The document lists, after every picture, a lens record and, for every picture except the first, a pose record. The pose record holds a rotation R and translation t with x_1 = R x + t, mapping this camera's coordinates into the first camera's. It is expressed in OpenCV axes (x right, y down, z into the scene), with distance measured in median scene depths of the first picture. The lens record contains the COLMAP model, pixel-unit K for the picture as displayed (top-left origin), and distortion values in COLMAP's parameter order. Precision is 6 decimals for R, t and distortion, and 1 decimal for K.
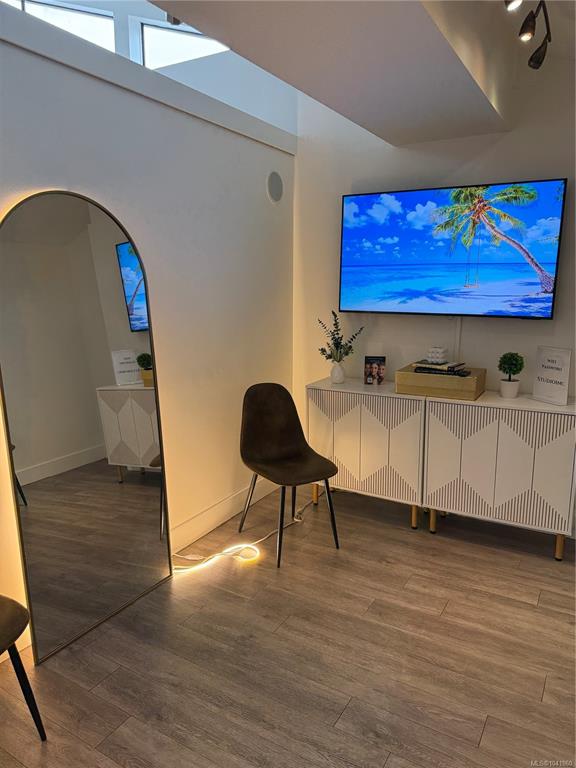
lens RADIAL K [[549.7, 0, 284.9], [0, 549.7, 377.3], [0, 0, 1]] dist [0.023909, -0.026885]
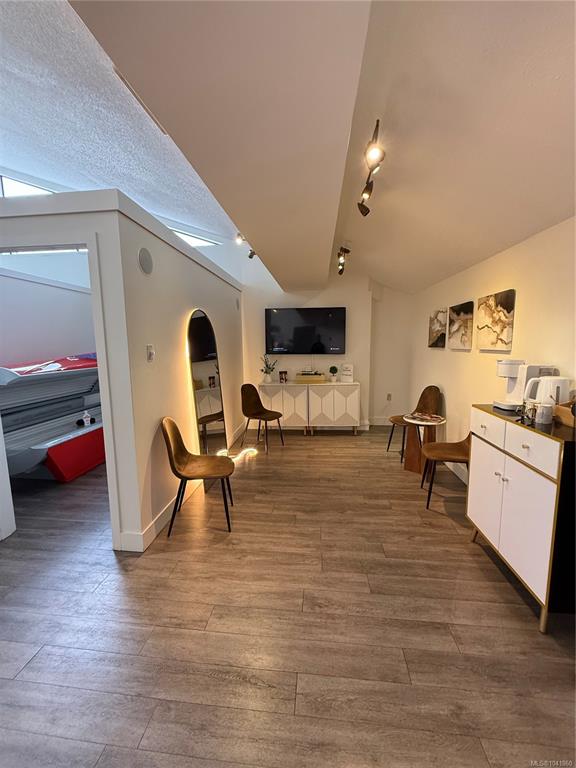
lens RADIAL K [[306.4, 0, 287.6], [0, 306.4, 379.6], [0, 0, 1]] dist [0.004251, 0.000291]
pose [[0.909671, -0.064621, 0.410272, -0.474558], [0.086143, 0.995697, -0.034172, 0.060267], [-0.406298, 0.066427, 0.911323, -0.346785]]
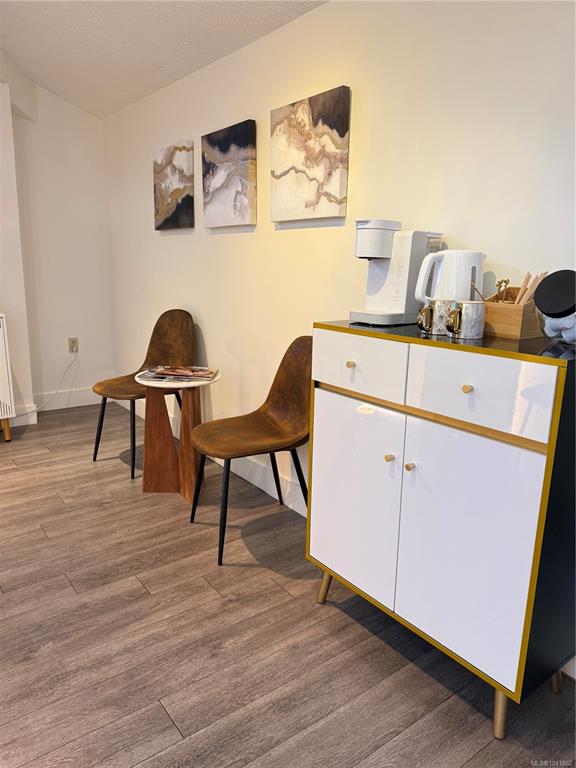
lens RADIAL K [[549.7, 0, 284.7], [0, 549.7, 381.8], [0, 0, 1]] dist [0.023909, -0.026885]
pose [[0.387389, -0.198519, 0.900289, -0.342240], [0.141156, 0.977799, 0.154871, 0.098463], [-0.911046, 0.067085, 0.406811, -0.063797]]
